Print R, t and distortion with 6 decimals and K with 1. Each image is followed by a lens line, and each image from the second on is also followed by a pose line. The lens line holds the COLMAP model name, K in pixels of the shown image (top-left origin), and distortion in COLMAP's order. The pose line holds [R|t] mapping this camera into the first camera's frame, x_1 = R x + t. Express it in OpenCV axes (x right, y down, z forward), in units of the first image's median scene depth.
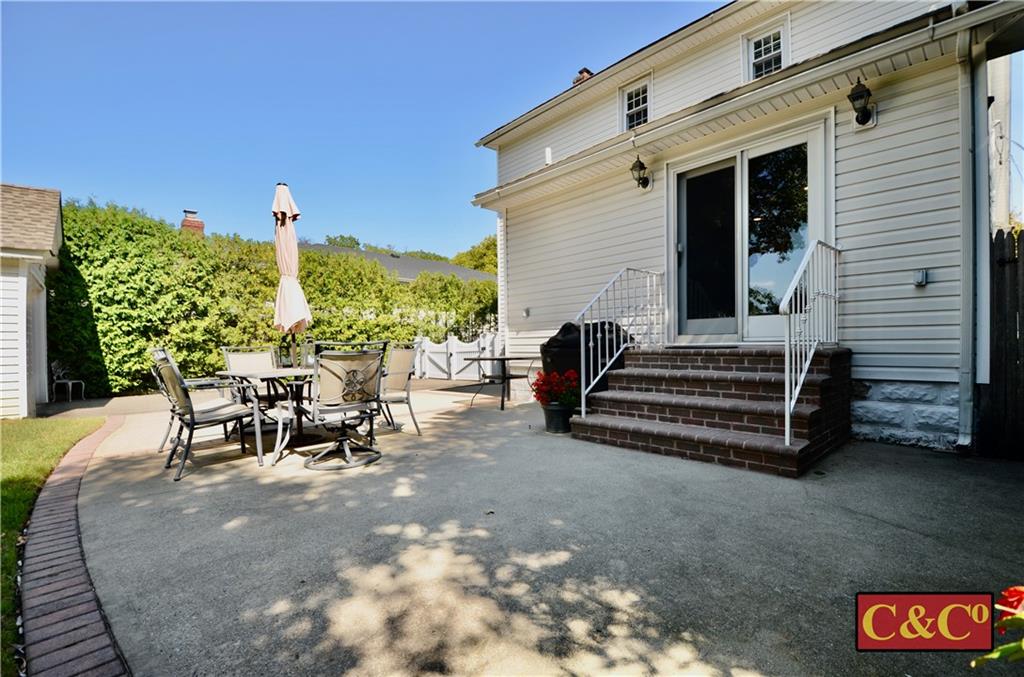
lens RADIAL K [[446.3, 0, 526.0], [0, 446.3, 350.1], [0, 0, 1]] dist [0.009318, -0.017246]
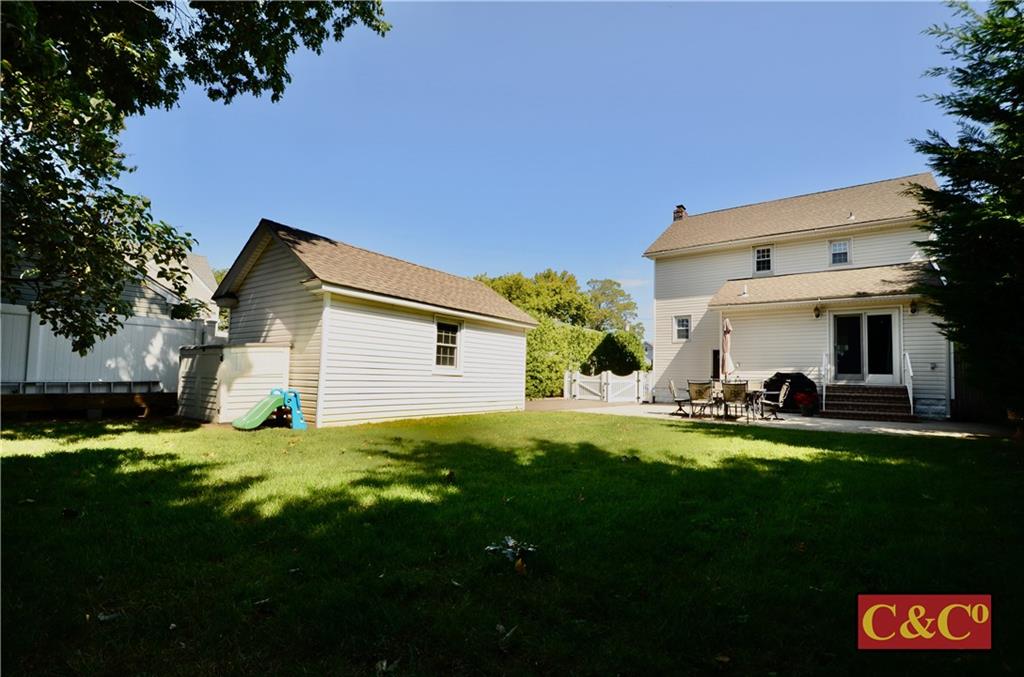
lens RADIAL K [[446.3, 0, 526.0], [0, 446.3, 350.1], [0, 0, 1]] dist [0.009318, -0.017246]
pose [[0.981944, 0.046946, 0.183253, -1.015019], [-0.034053, 0.996759, -0.072881, 0.022750], [-0.186080, 0.065325, 0.980361, -0.626198]]
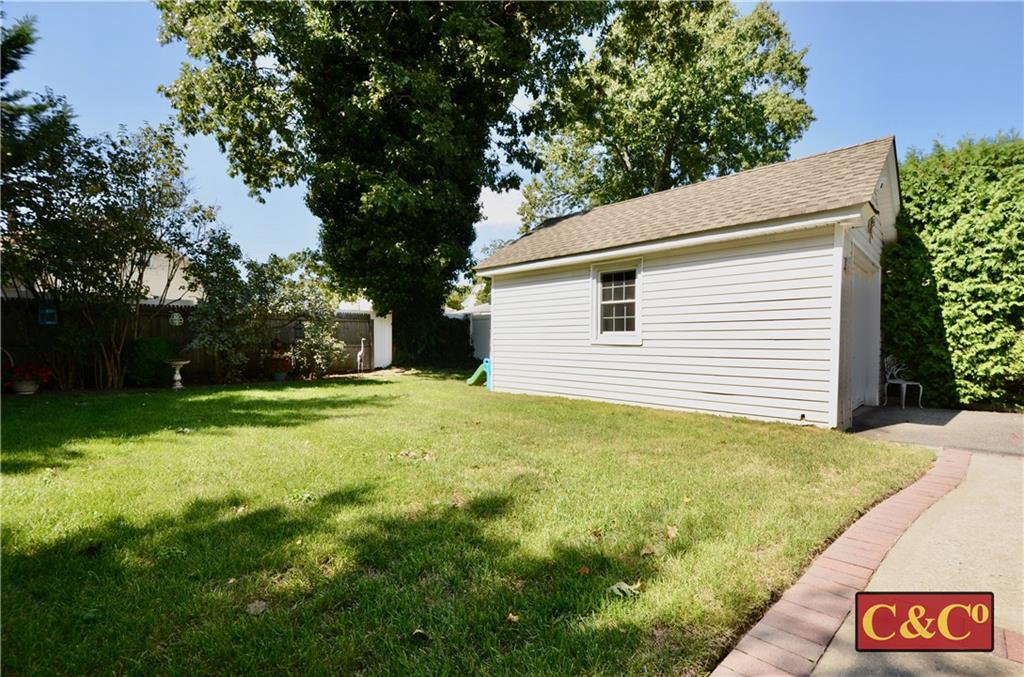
lens RADIAL K [[446.3, 0, 526.0], [0, 446.3, 350.1], [0, 0, 1]] dist [0.009318, -0.017246]
pose [[0.029590, 0.027568, -0.999182, -0.252785], [-0.014974, 0.999520, 0.027134, 0.001414], [0.999450, 0.014159, 0.029988, 0.291989]]
